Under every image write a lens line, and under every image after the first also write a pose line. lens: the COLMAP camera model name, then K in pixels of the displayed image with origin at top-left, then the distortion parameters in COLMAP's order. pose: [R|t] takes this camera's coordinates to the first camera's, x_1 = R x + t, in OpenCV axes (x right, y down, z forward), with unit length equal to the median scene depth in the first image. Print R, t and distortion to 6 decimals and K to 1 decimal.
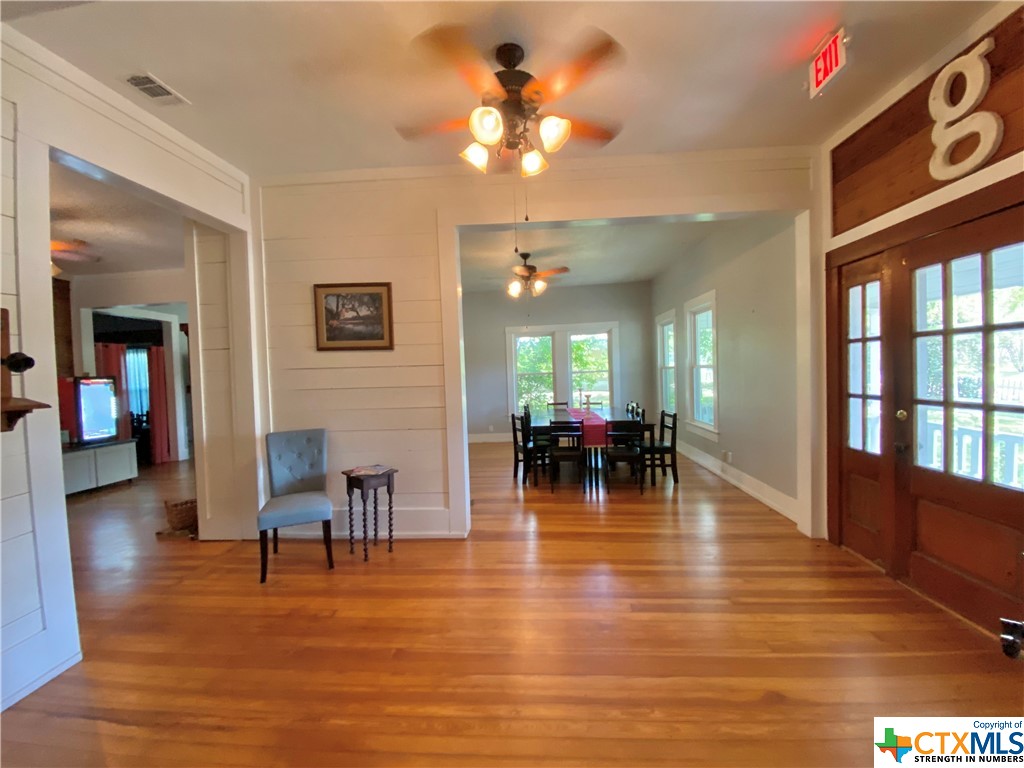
lens RADIAL K [[427.1, 0, 512.0], [0, 427.1, 384.0], [0, 0, 1]] dist [-0.010657, -0.000516]
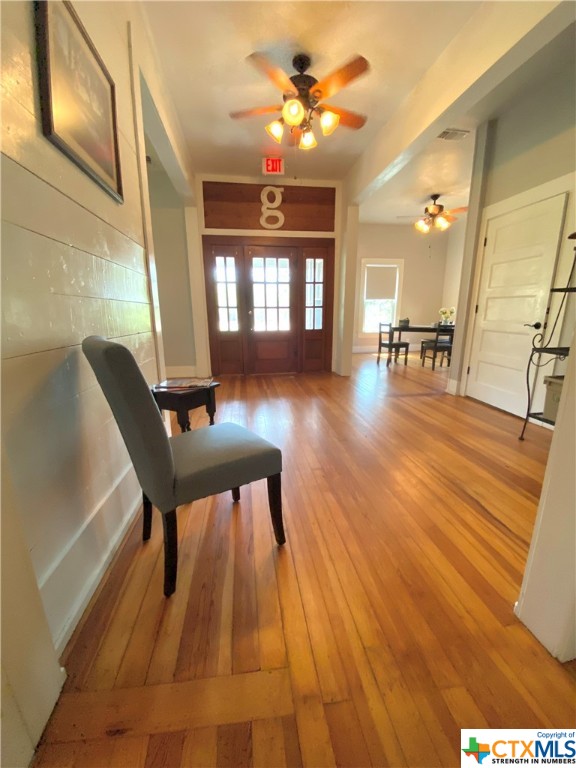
lens RADIAL K [[320.3, 0, 288.0], [0, 320.3, 384.0], [0, 0, 1]] dist [-0.010657, -0.000516]
pose [[-0.180476, -0.191926, 0.964672, -1.286579], [0.036014, 0.978830, 0.201481, 0.124002], [-0.982920, 0.071104, -0.169744, 1.273463]]
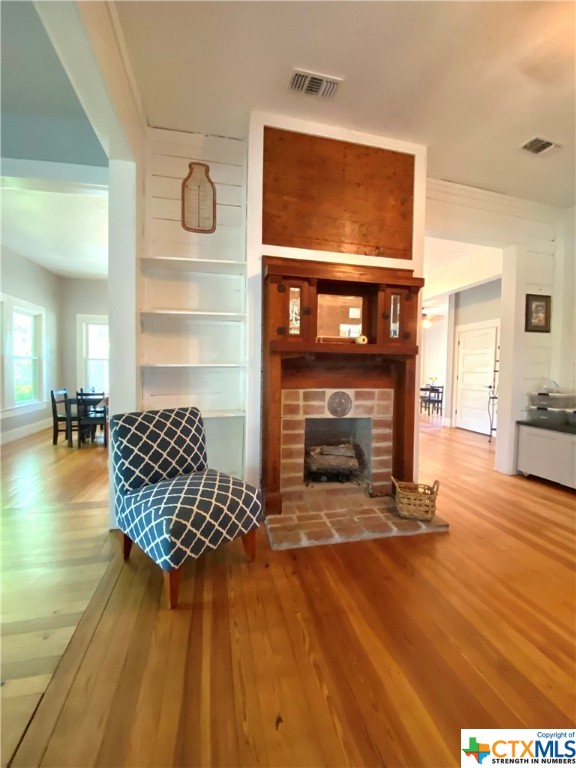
lens RADIAL K [[320.3, 0, 288.0], [0, 320.3, 384.0], [0, 0, 1]] dist [-0.010657, -0.000516]
pose [[-0.272754, -0.013038, 0.961996, -2.214044], [0.019739, 0.999622, 0.019144, 0.082107], [-0.961881, 0.024211, -0.272393, 2.318156]]
